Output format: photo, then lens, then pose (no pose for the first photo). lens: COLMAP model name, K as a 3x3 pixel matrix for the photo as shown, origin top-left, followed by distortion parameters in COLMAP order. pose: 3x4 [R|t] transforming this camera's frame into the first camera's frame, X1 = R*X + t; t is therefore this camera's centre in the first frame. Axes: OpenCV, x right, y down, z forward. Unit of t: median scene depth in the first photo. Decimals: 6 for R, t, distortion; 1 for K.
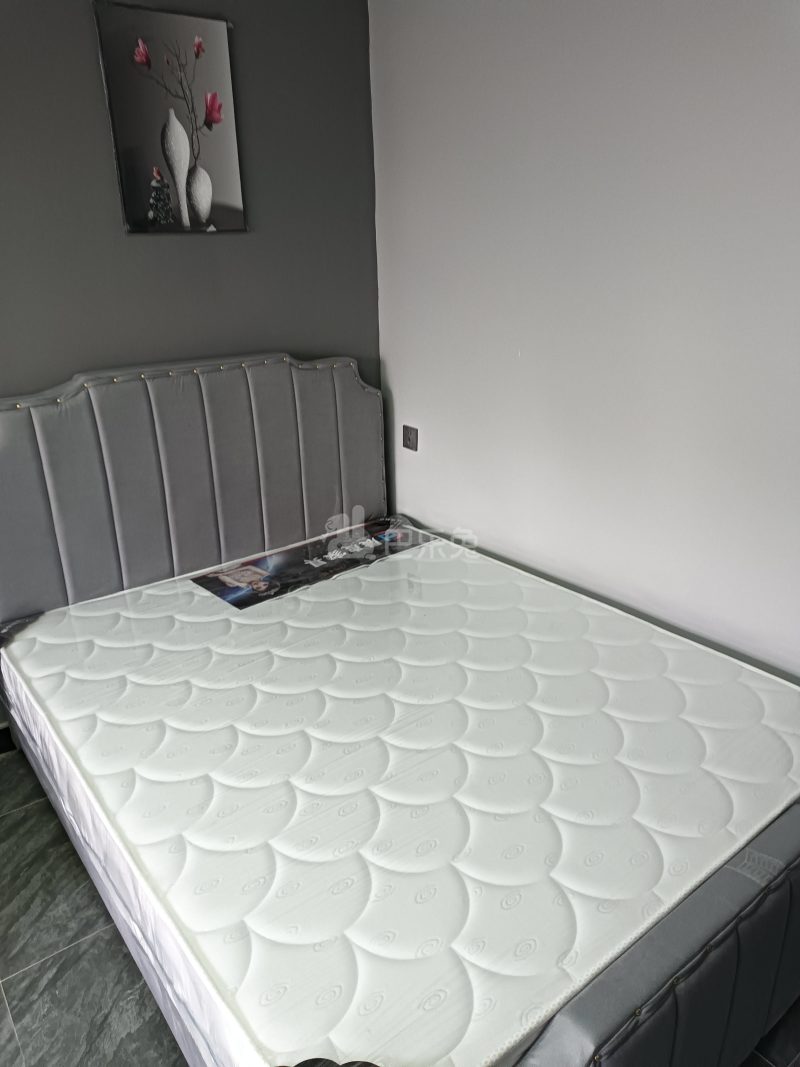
lens RADIAL K [[765.2, 0, 400.0], [0, 765.2, 533.5], [0, 0, 1]] dist [0.118890, -0.203660]
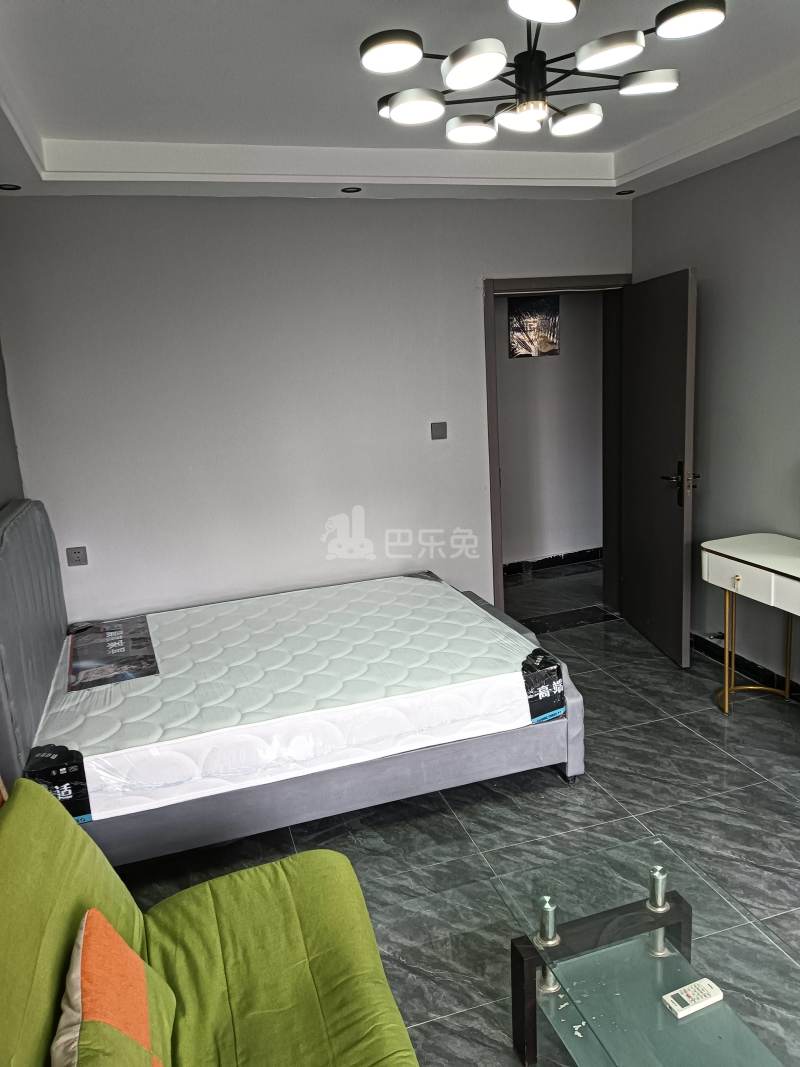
lens RADIAL K [[783.6, 0, 400.0], [0, 783.6, 533.5], [0, 0, 1]] dist [0.012202, 0.001662]
pose [[0.340532, -0.196685, 0.919431, -1.128465], [0.389131, 0.919679, 0.052614, -0.026150], [-0.855929, 0.339862, 0.389716, 0.057516]]
